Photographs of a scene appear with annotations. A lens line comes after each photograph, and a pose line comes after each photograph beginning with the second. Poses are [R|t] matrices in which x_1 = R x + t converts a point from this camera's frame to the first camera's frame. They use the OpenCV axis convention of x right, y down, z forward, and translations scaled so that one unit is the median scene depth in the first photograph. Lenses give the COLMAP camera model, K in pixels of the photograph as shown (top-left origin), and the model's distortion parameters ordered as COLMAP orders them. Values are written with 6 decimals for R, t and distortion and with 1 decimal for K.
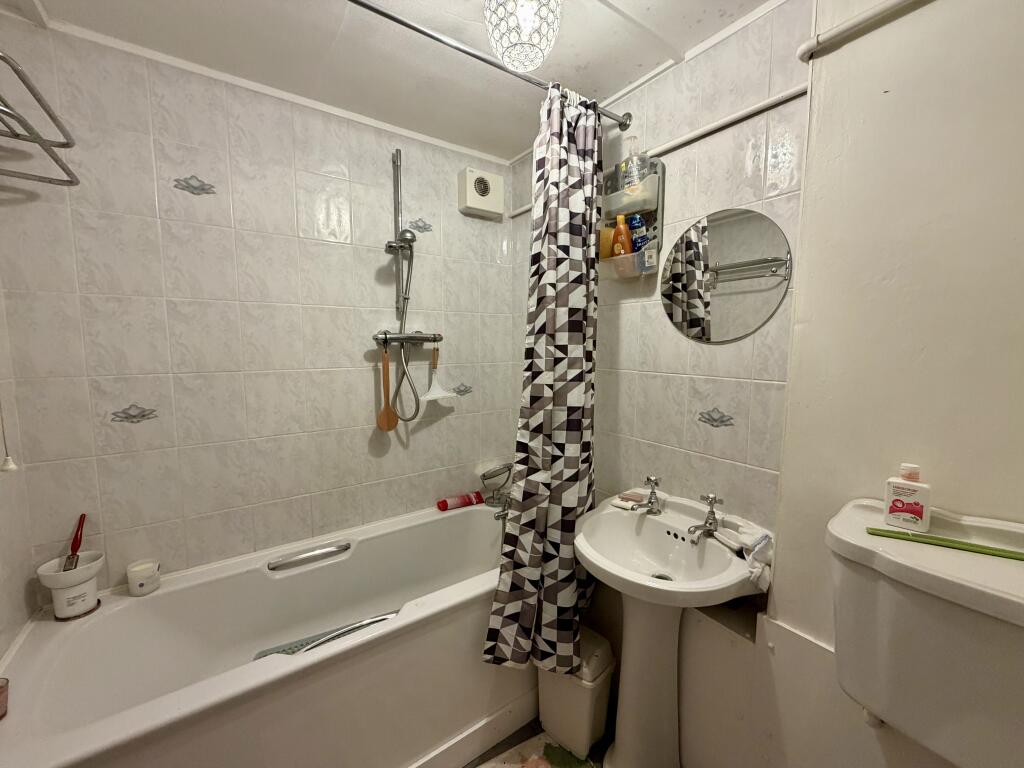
lens RADIAL K [[409.0, 0, 505.9], [0, 409.0, 384.8], [0, 0, 1]] dist [-0.000198, 0.000047]
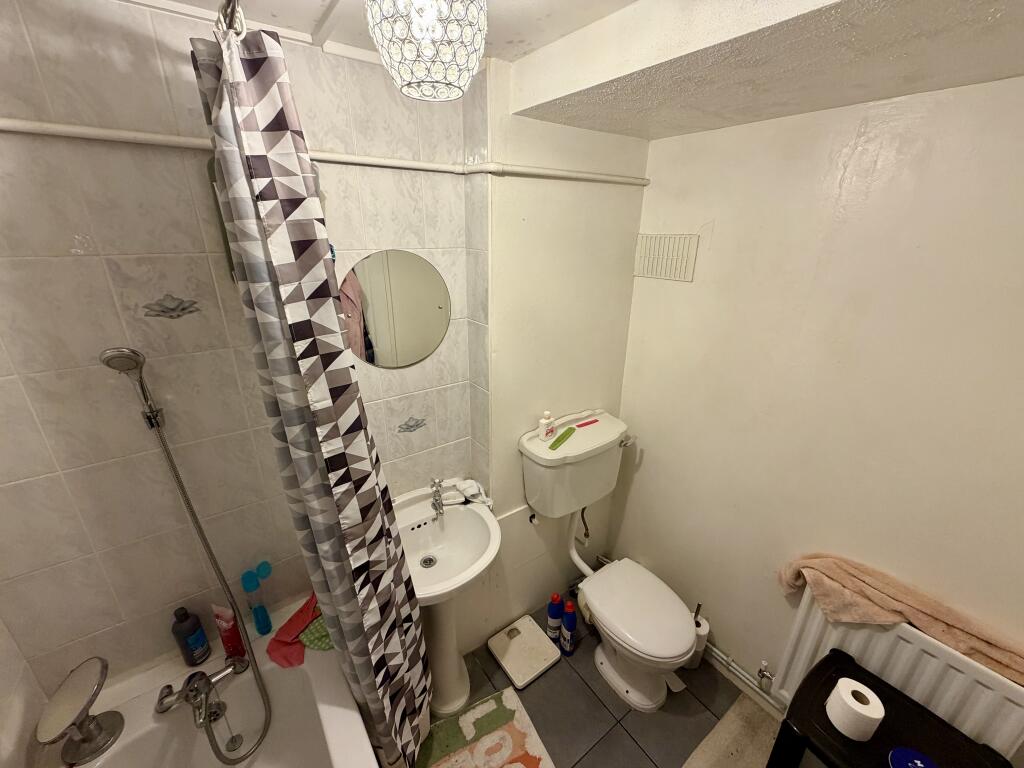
lens RADIAL K [[409.0, 0, 510.2], [0, 409.0, 383.3], [0, 0, 1]] dist [-0.000198, 0.000047]
pose [[-0.017527, -0.361084, 0.932369, -0.558182], [0.088497, 0.928292, 0.361169, -0.431528], [-0.995922, 0.088842, 0.015684, 0.666188]]
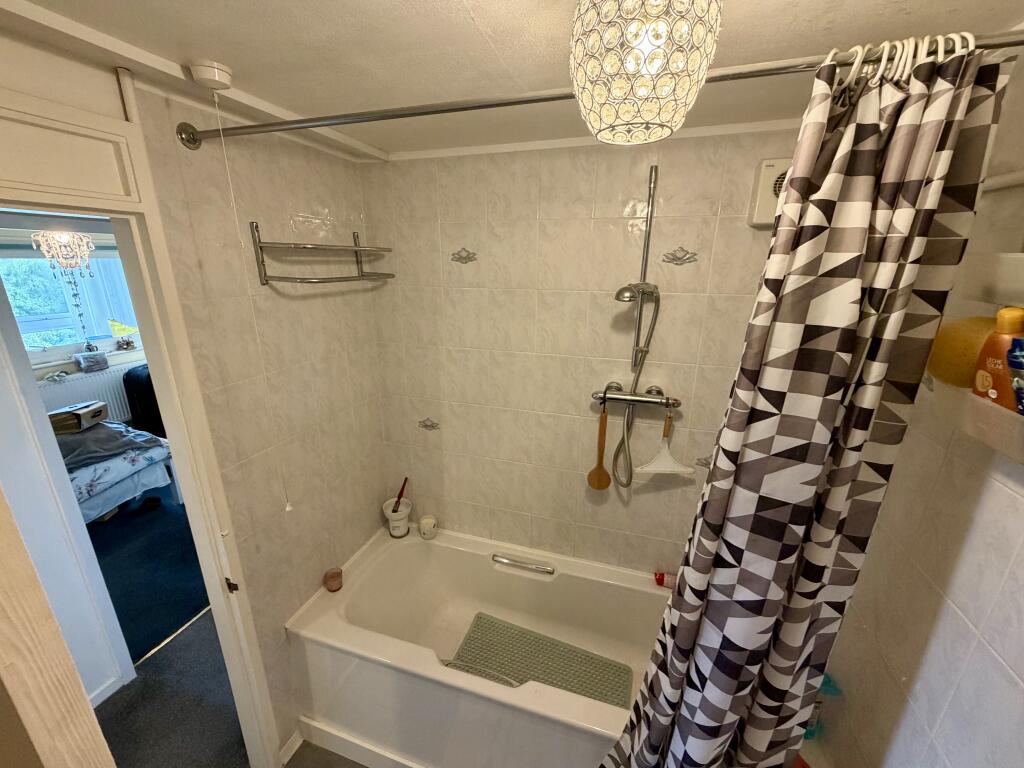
lens RADIAL K [[409.0, 0, 506.3], [0, 409.0, 383.9], [0, 0, 1]] dist [-0.000198, 0.000047]
pose [[0.602415, 0.232189, -0.763665, 0.329784], [-0.081725, 0.969669, 0.230355, -0.427795], [0.793988, -0.076359, 0.603119, 0.361761]]
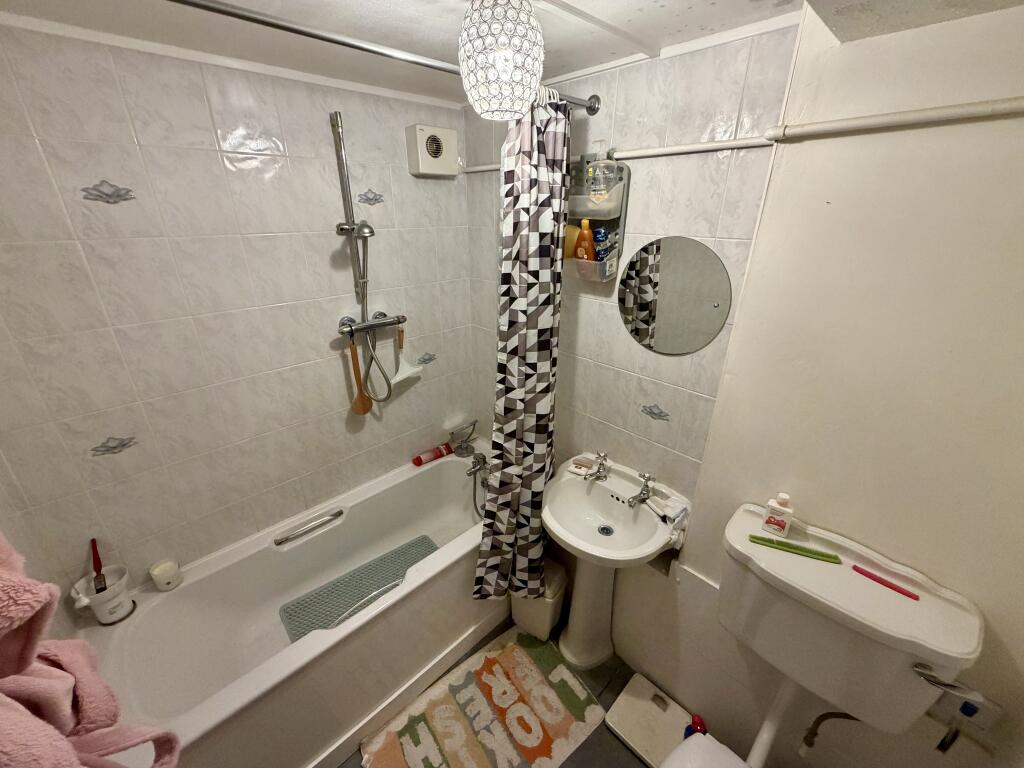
lens RADIAL K [[409.0, 0, 505.6], [0, 409.0, 383.7], [0, 0, 1]] dist [-0.000198, 0.000047]
pose [[0.988381, -0.062261, 0.138660, -0.087074], [0.017675, 0.953147, 0.301991, -0.365203], [-0.150966, -0.296031, 0.943173, -0.050779]]
